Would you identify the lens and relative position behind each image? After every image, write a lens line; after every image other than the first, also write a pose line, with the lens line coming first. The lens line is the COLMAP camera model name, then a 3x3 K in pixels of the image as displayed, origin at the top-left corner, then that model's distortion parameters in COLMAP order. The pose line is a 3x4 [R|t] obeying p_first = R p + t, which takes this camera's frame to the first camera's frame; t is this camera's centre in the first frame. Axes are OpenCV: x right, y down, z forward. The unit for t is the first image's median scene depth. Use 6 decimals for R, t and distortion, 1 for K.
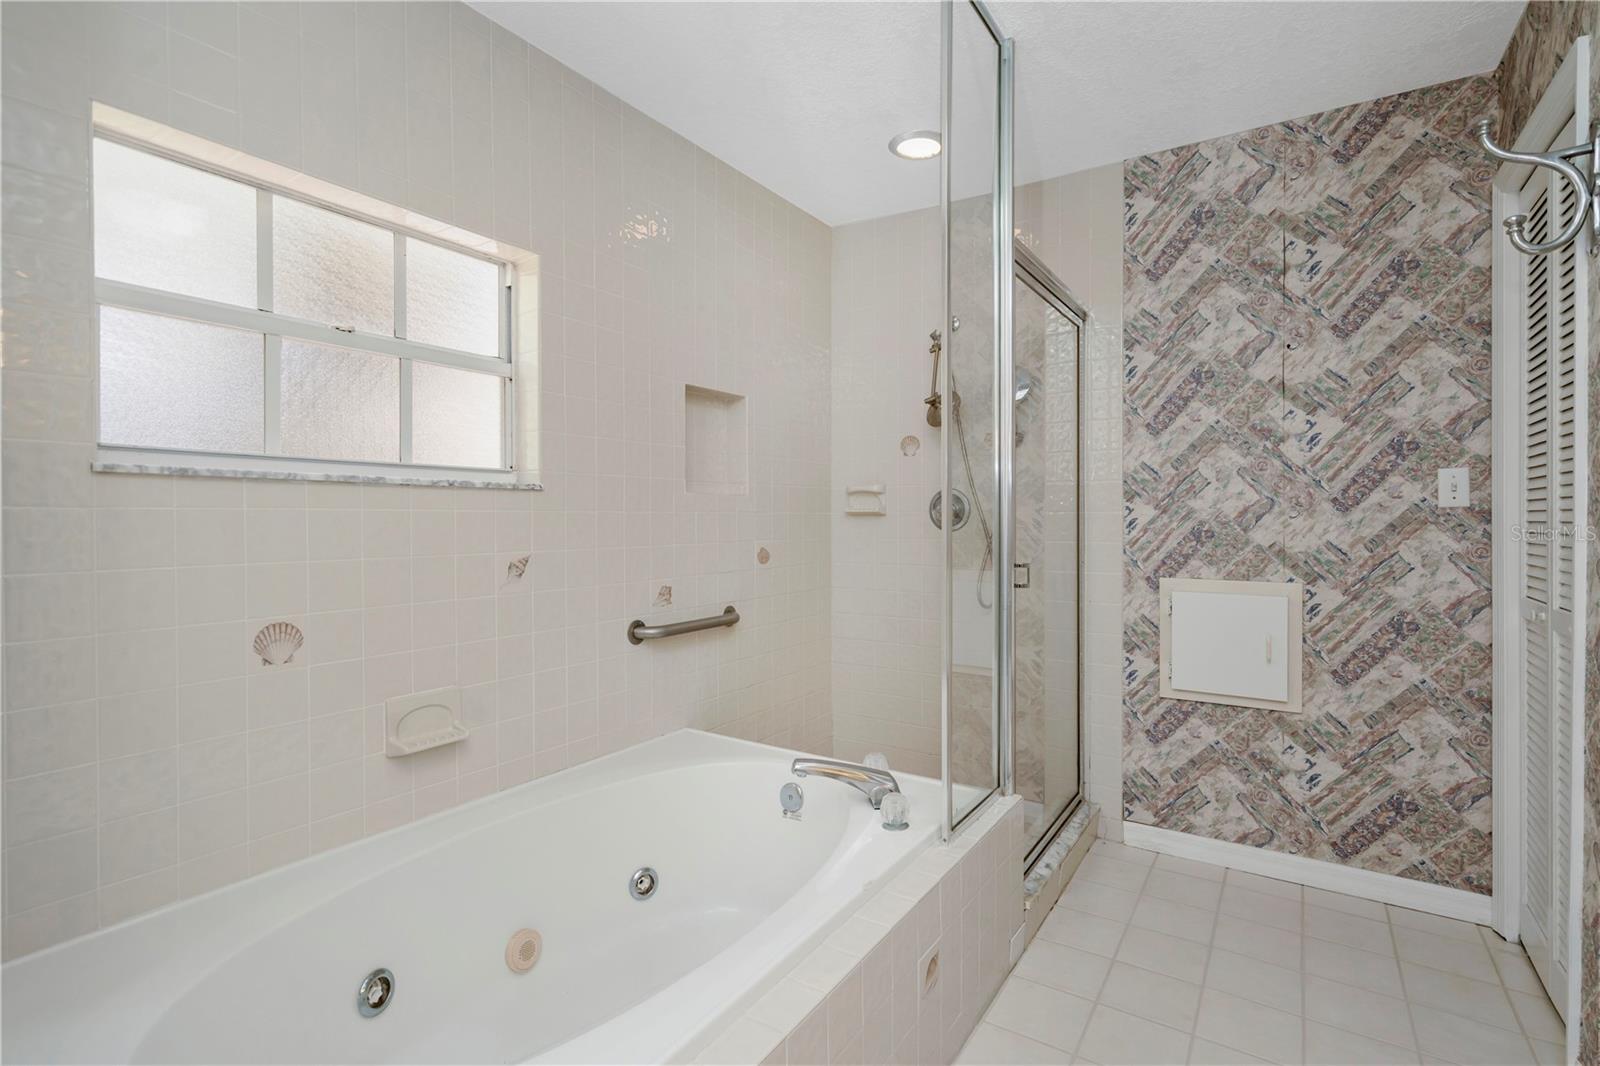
lens RADIAL K [[730.7, 0, 802.0], [0, 730.7, 526.4], [0, 0, 1]] dist [-0.004619, 0.002190]
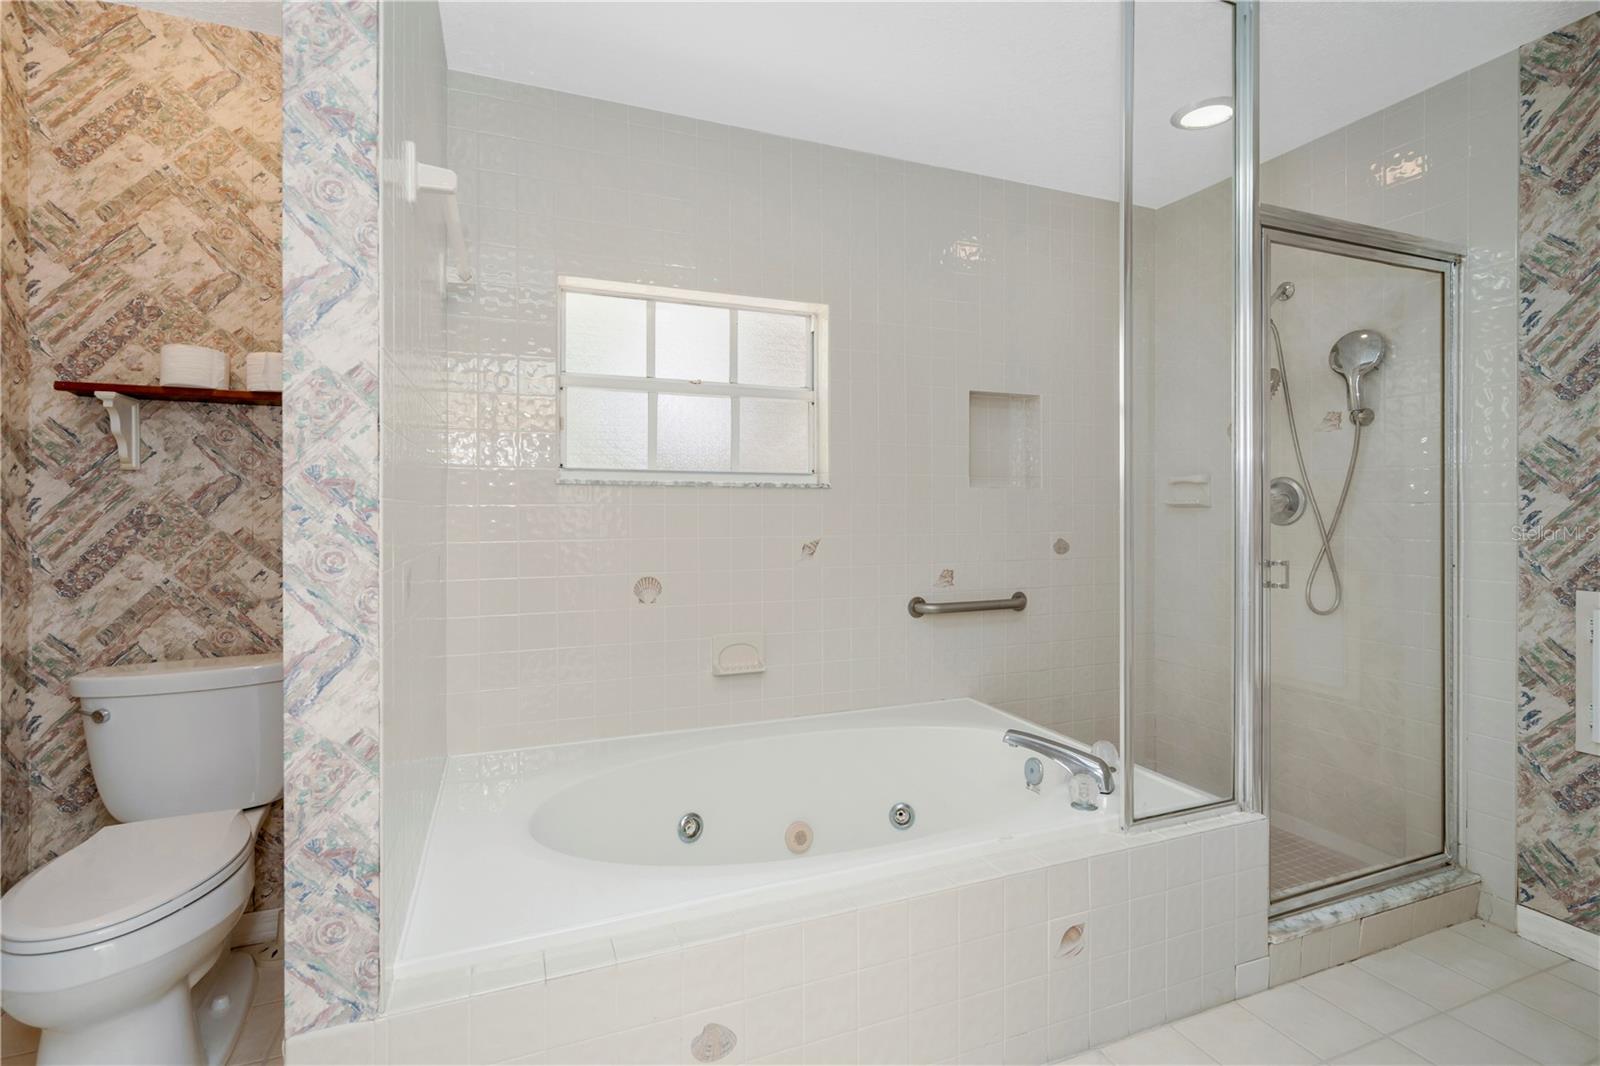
lens RADIAL K [[730.7, 0, 829.4], [0, 730.7, 514.0], [0, 0, 1]] dist [-0.004619, 0.002190]
pose [[0.826119, 0.003967, -0.563481, 0.278397], [-0.006779, 0.999973, -0.002900, -0.000524], [0.563454, 0.006215, 0.826124, -0.044985]]
